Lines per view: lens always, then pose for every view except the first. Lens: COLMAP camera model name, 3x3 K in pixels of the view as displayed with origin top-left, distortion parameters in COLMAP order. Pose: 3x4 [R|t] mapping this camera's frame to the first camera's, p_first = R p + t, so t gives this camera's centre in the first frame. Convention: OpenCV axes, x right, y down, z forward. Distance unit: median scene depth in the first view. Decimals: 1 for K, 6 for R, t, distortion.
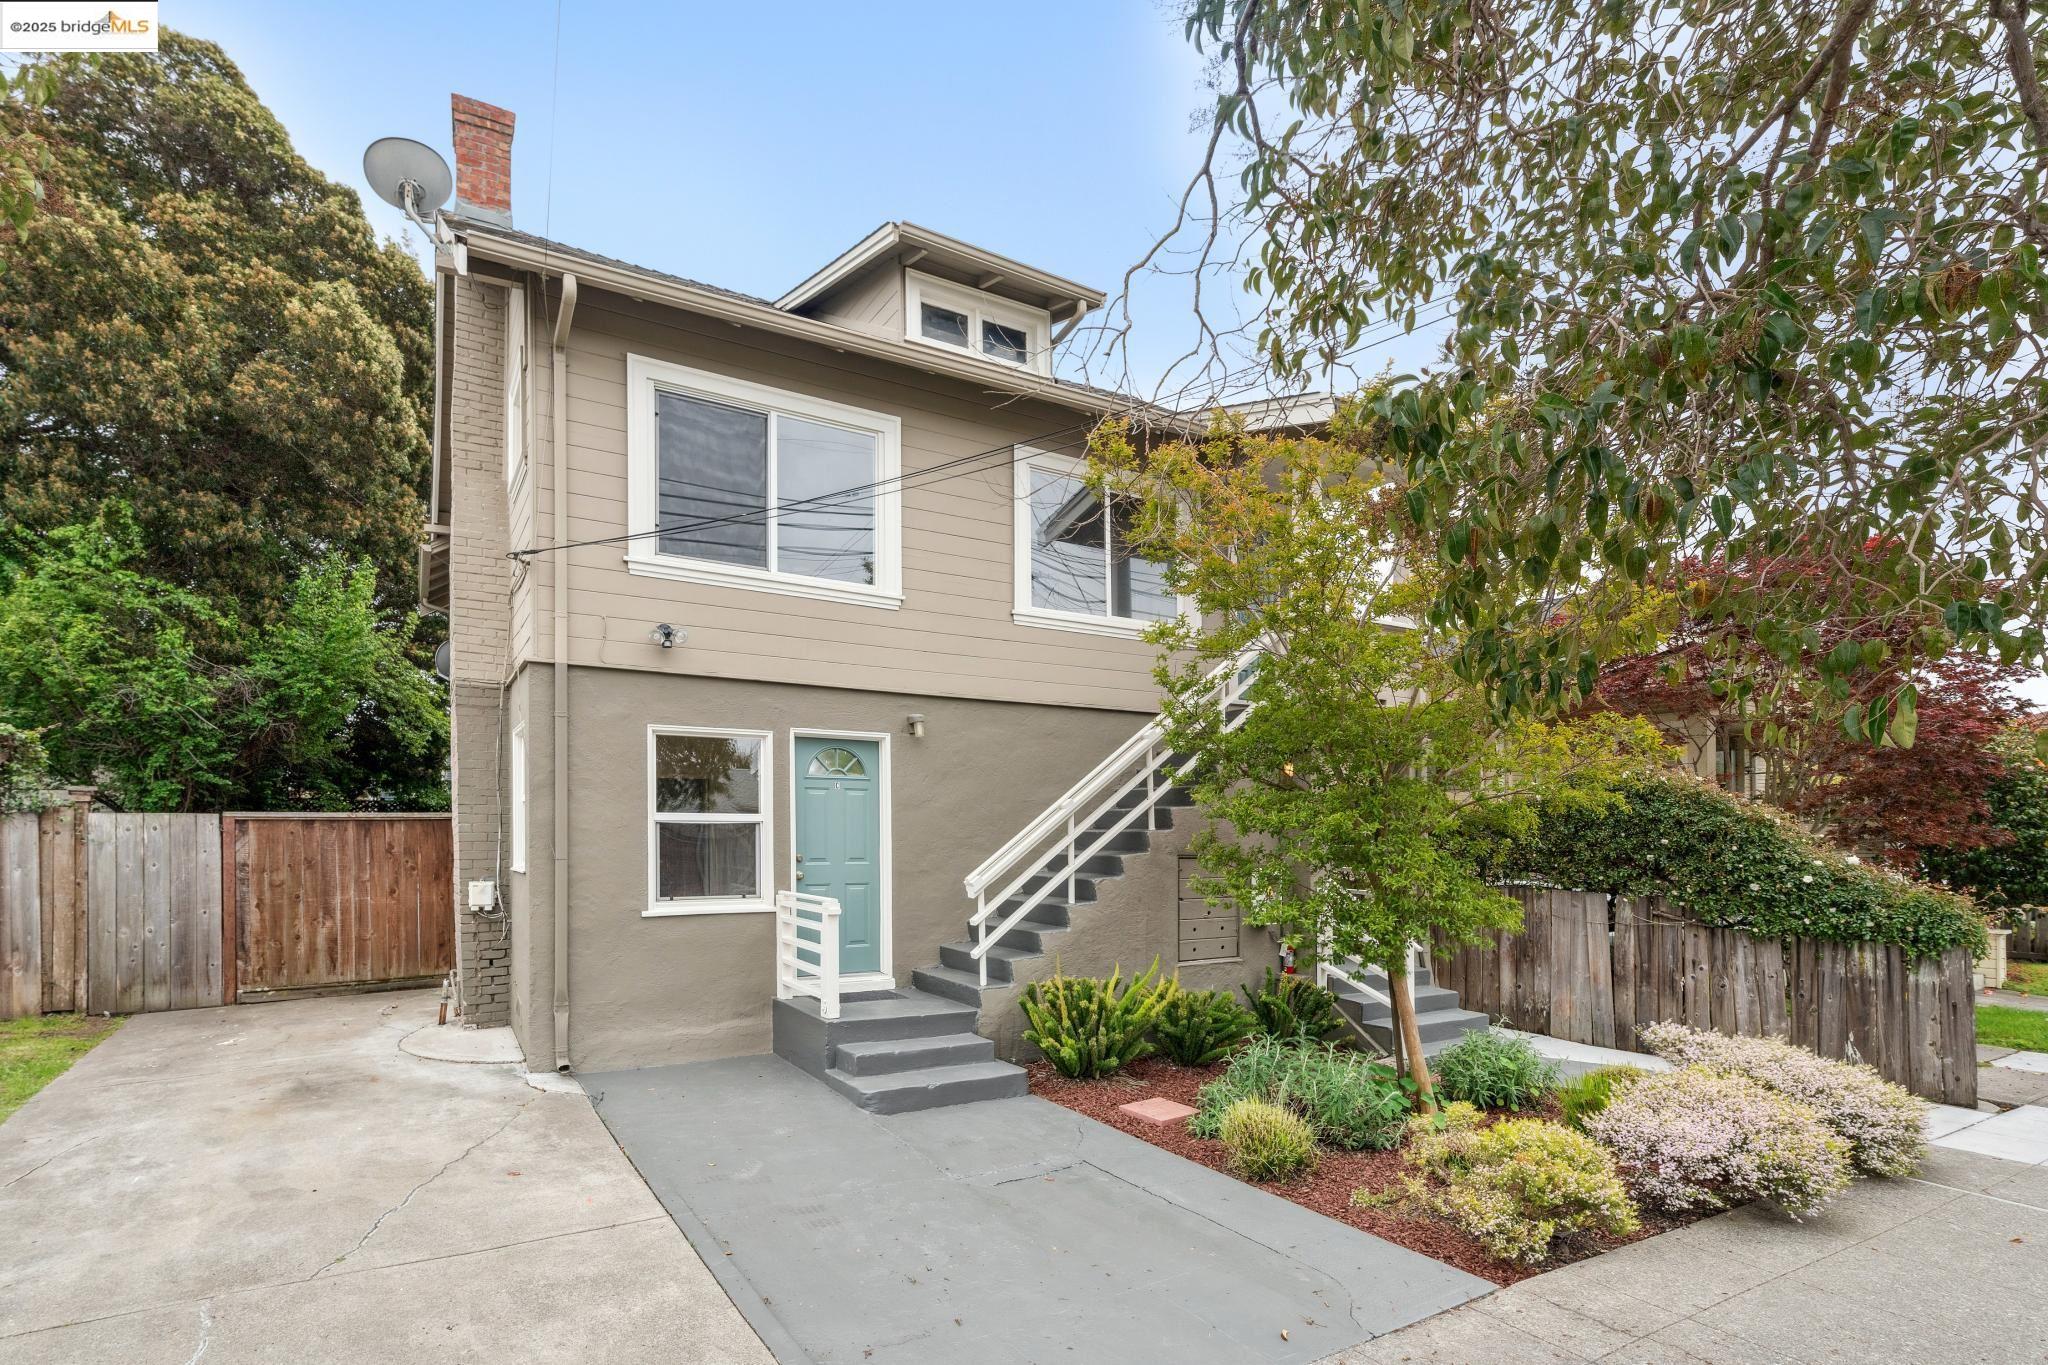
lens RADIAL K [[954.0, 0, 906.5], [0, 954.0, 818.9], [0, 0, 1]] dist [0.000505, 0.000875]
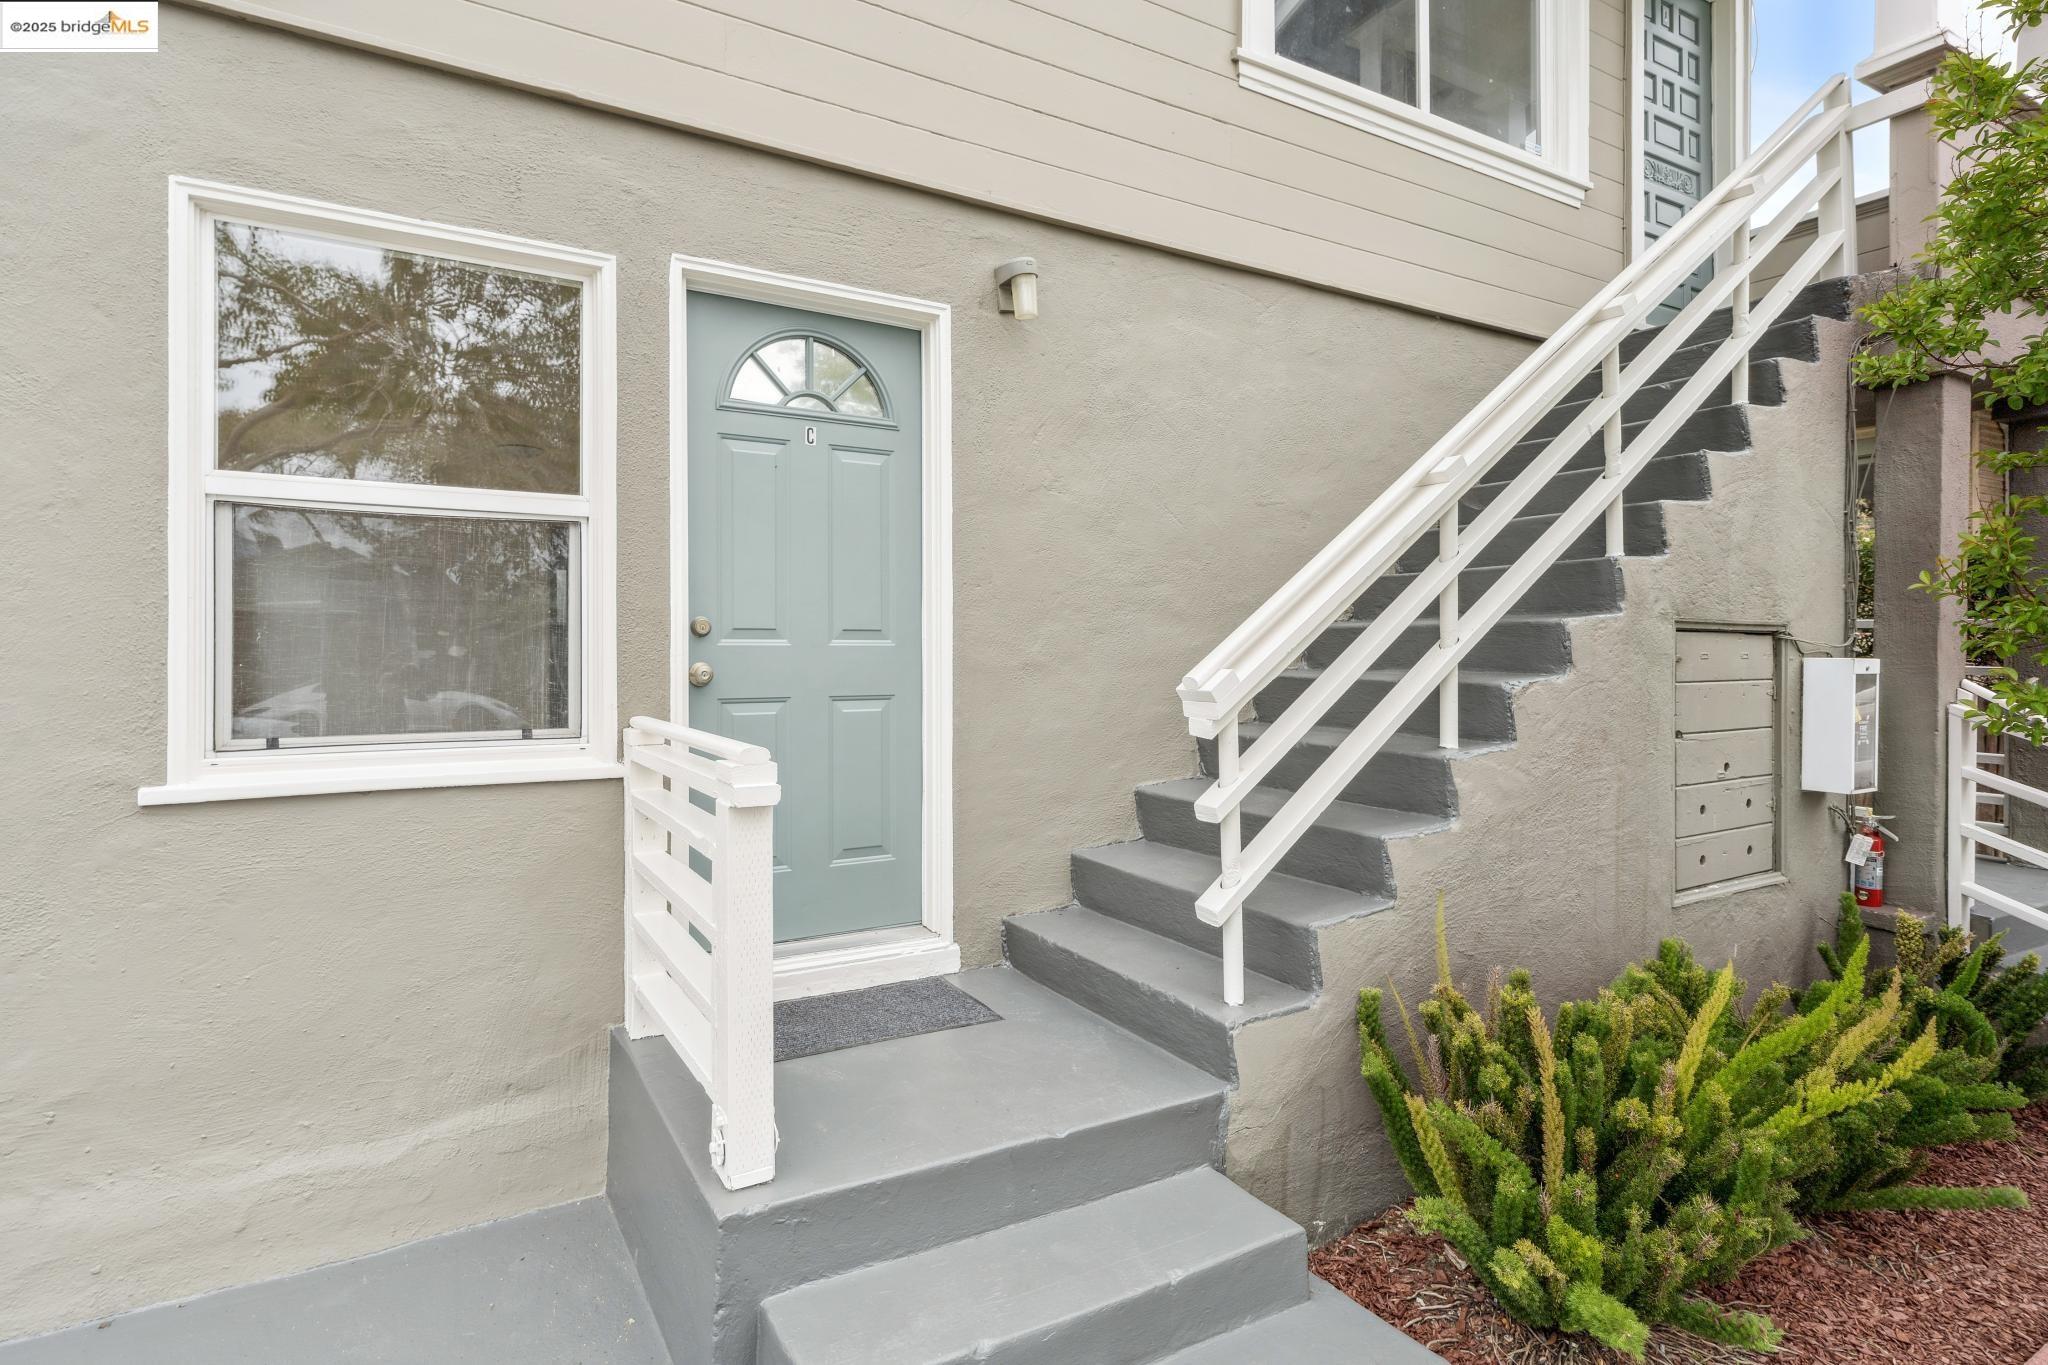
lens RADIAL K [[1022.7, 0, 978.2], [0, 1022.7, 639.2], [0, 0, 1]] dist [0.009180, -0.004582]
pose [[0.999615, -0.000873, 0.027741, -0.017370], [0.000707, 0.999982, 0.005974, 0.044147], [-0.027746, -0.005952, 0.999597, 0.613240]]
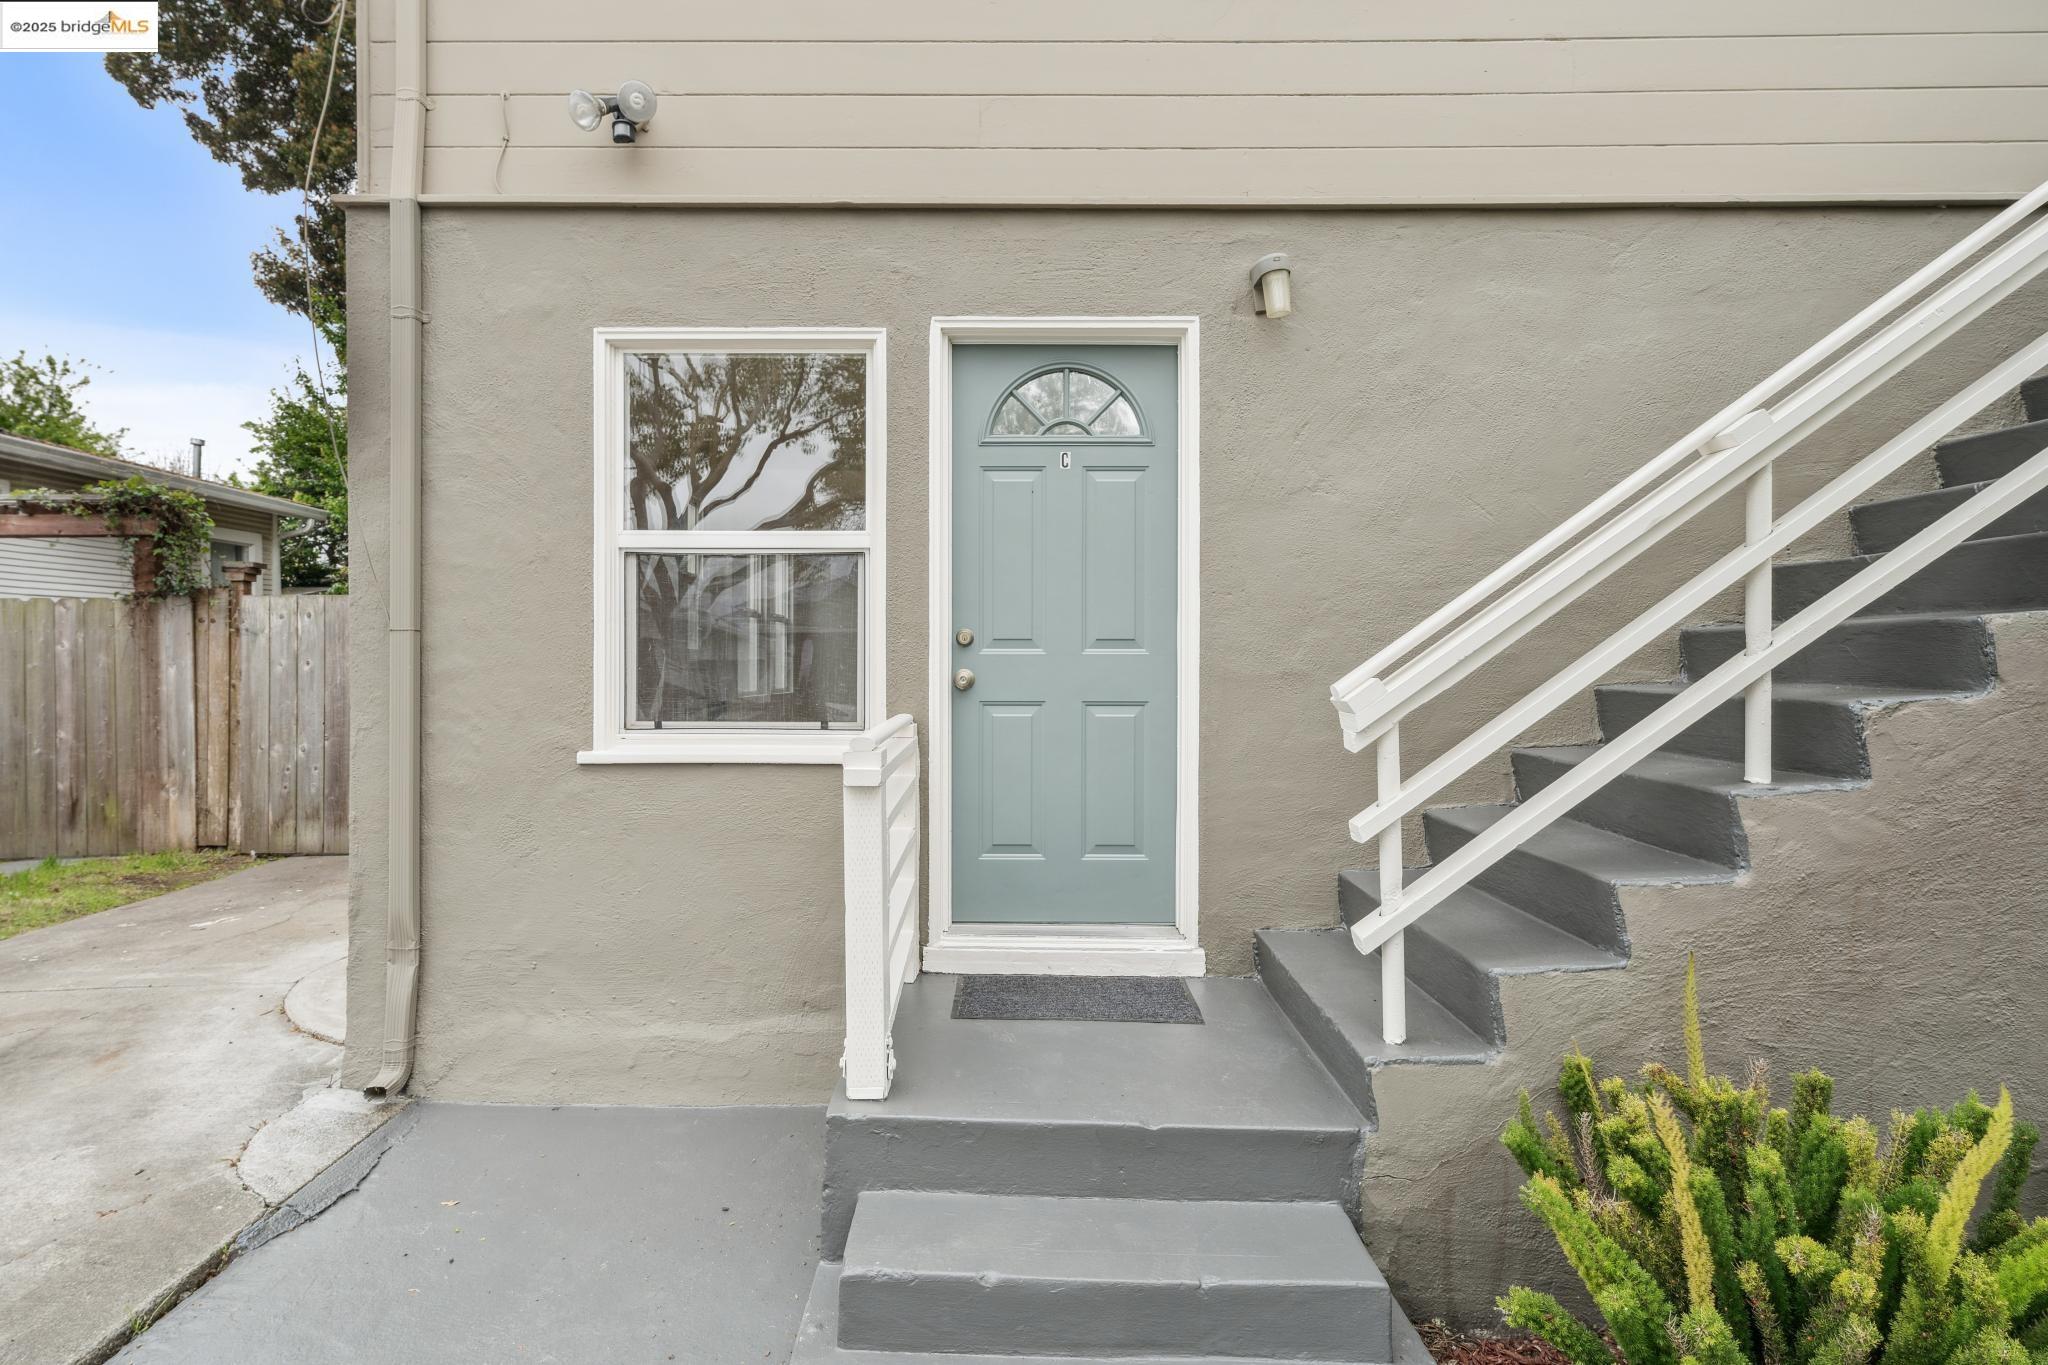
lens RADIAL K [[1022.7, 0, 1026.1], [0, 1022.7, 669.2], [0, 0, 1]] dist [0.009180, -0.004582]
pose [[0.881314, 0.002929, -0.472523, 0.123711], [0.006869, 0.999796, 0.019008, 0.046896], [0.472482, -0.019998, 0.881113, 0.624487]]
